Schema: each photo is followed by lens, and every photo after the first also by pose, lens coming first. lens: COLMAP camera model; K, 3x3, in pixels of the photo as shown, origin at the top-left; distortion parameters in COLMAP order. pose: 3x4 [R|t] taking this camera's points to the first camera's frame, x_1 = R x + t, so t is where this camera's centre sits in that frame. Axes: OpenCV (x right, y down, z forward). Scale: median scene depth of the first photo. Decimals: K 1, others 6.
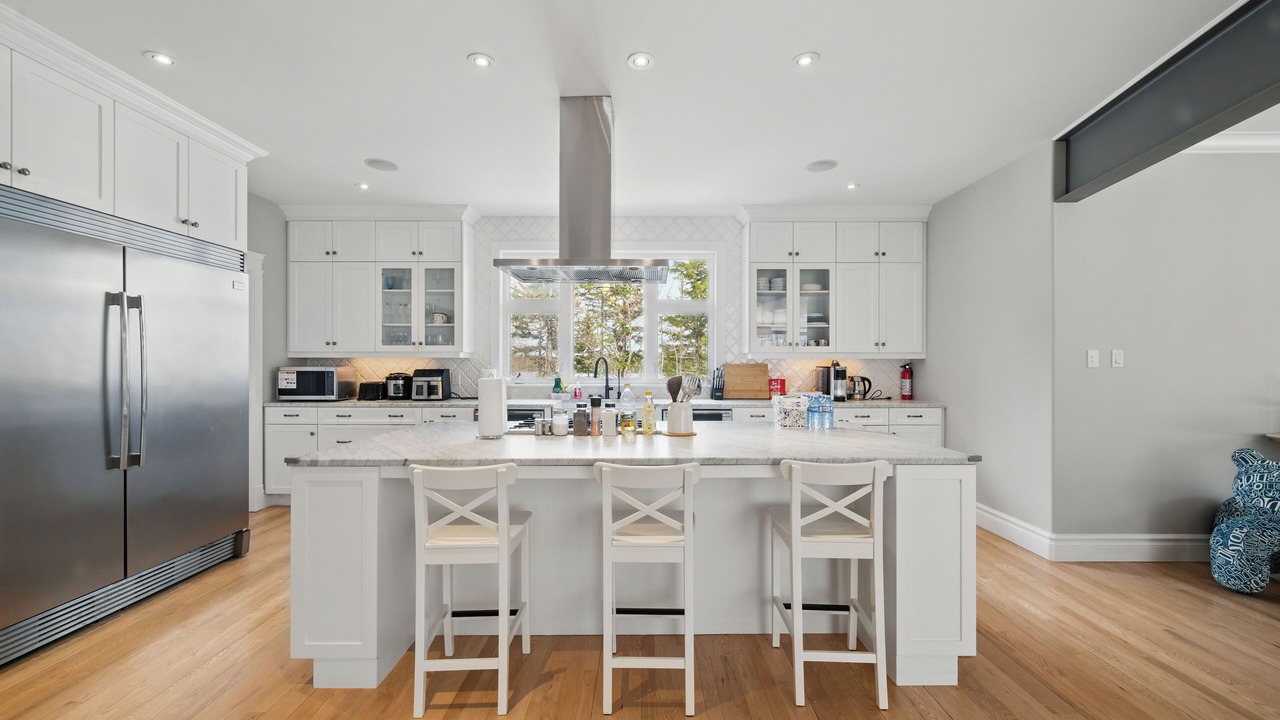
lens RADIAL K [[516.3, 0, 638.3], [0, 516.3, 363.4], [0, 0, 1]] dist [0.000571, -0.000032]
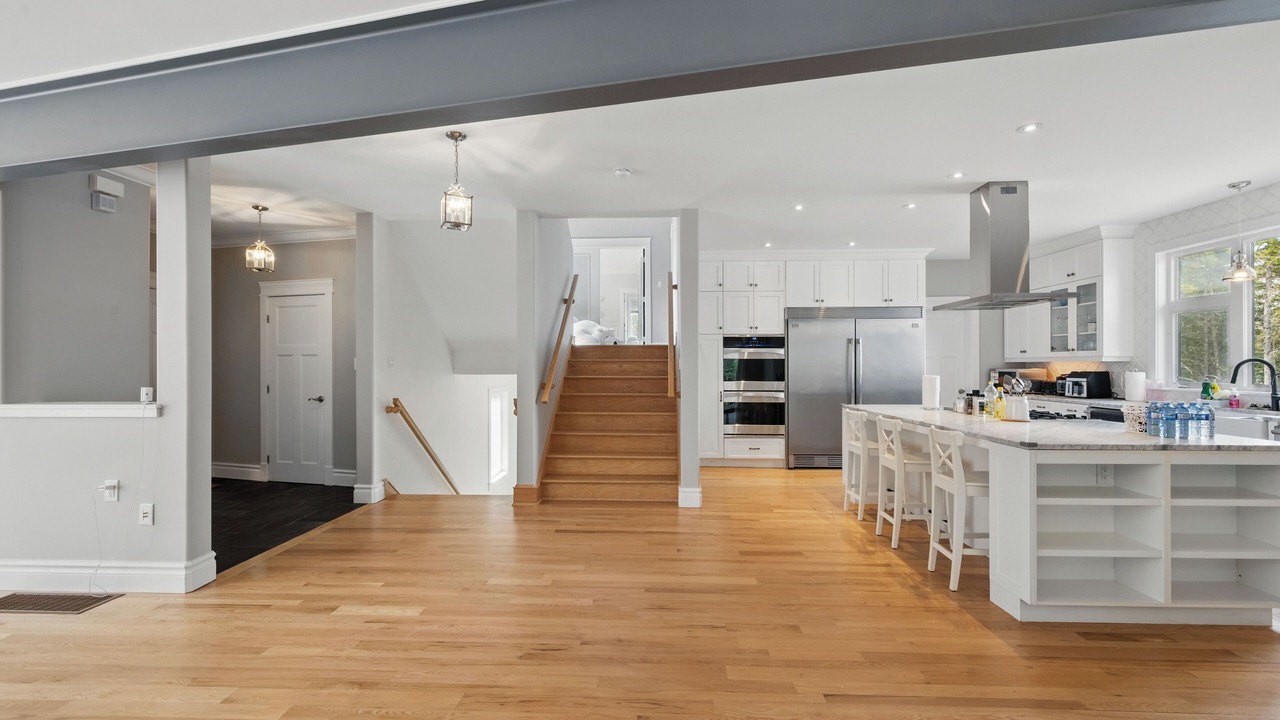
lens RADIAL K [[531.3, 0, 640.0], [0, 531.3, 360.0], [0, 0, 1]] dist [-0.000362, -0.000062]
pose [[-0.047734, -0.011204, -0.998797, 0.852290], [0.002621, 0.999932, -0.011342, -0.003626], [0.998857, -0.003159, -0.047702, 0.055254]]
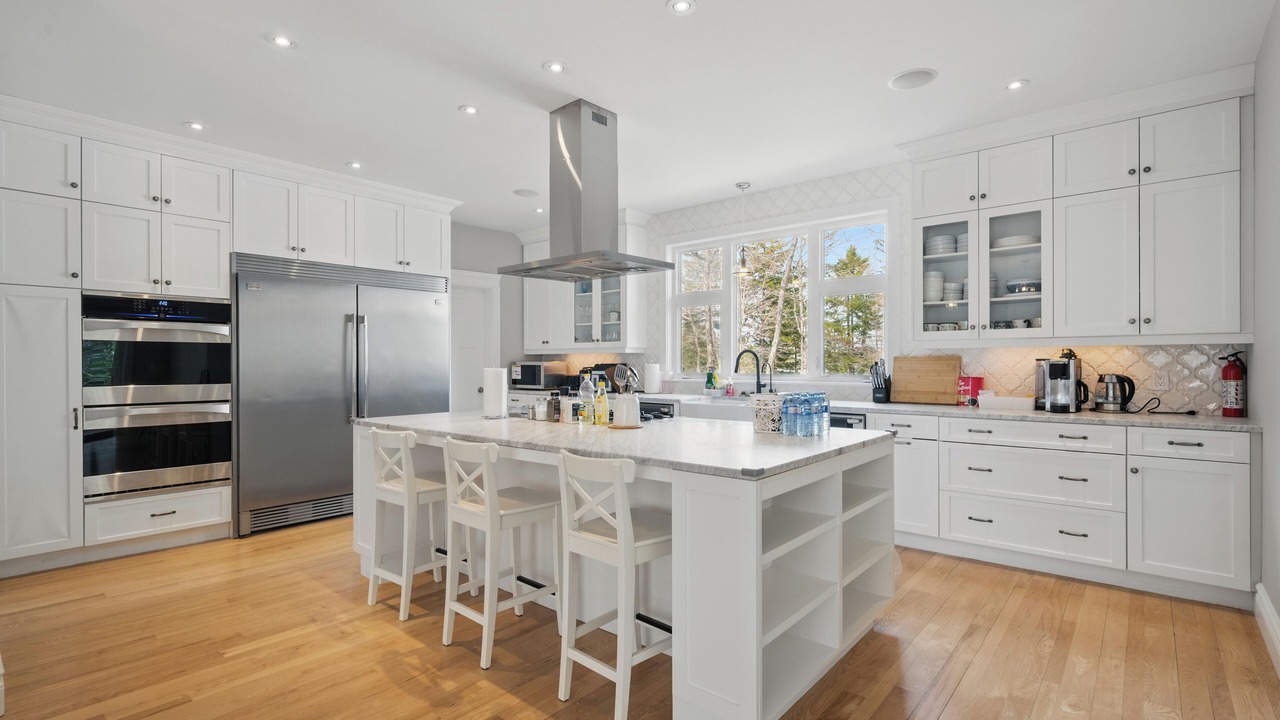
lens RADIAL K [[591.9, 0, 643.6], [0, 591.9, 363.9], [0, 0, 1]] dist [0.000589, -0.000262]
pose [[0.759937, -0.001147, -0.649995, 0.474667], [0.003819, 0.999989, 0.002700, 0.008618], [0.649985, -0.004534, 0.759933, 0.099563]]
